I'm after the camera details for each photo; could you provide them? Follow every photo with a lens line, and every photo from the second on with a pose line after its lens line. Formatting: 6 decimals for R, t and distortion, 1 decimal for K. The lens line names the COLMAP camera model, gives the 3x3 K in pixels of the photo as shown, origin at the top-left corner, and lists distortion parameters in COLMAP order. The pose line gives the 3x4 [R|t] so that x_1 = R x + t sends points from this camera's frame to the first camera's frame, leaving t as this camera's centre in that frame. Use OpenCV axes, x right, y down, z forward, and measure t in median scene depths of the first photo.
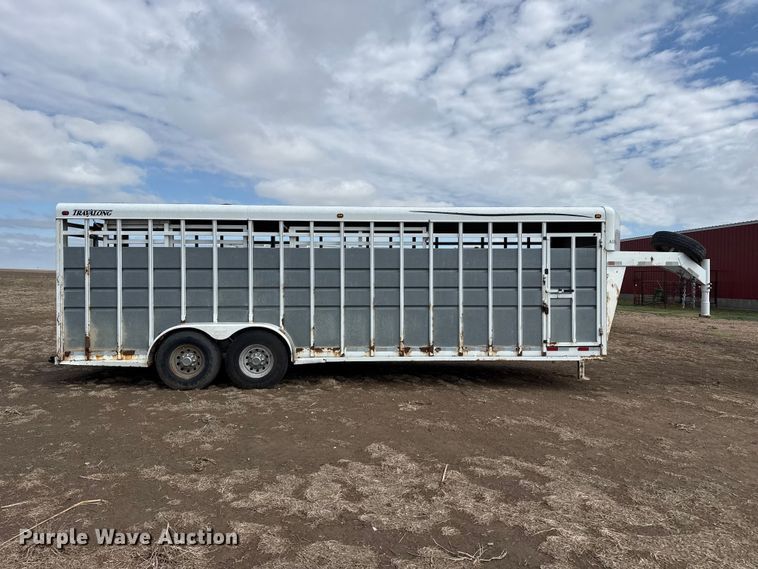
lens RADIAL K [[500.1, 0, 379.0], [0, 500.1, 279.8], [0, 0, 1]] dist [0.037231, -0.063135]
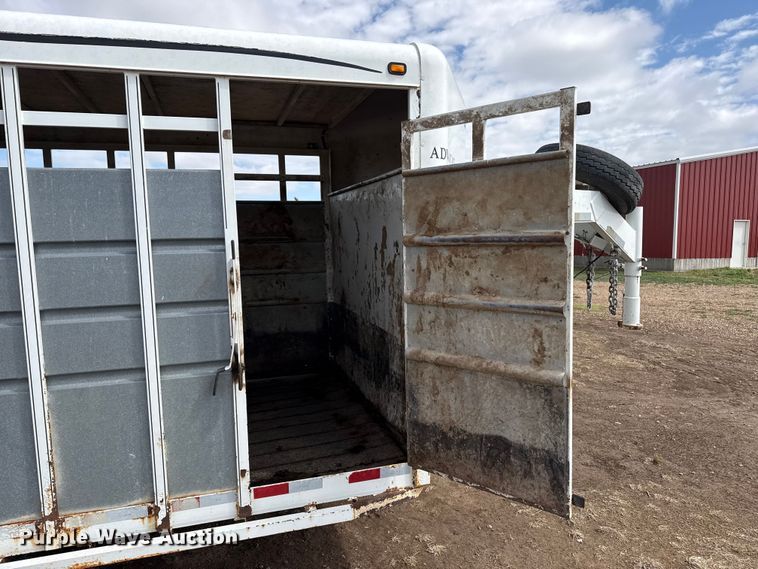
lens RADIAL K [[500.1, 0, 379.0], [0, 500.1, 279.8], [0, 0, 1]] dist [0.037231, -0.063135]
pose [[0.964524, -0.045056, 0.260122, 0.304439], [0.020045, 0.994983, 0.098016, -0.024276], [-0.263234, -0.089324, 0.960588, 0.623171]]
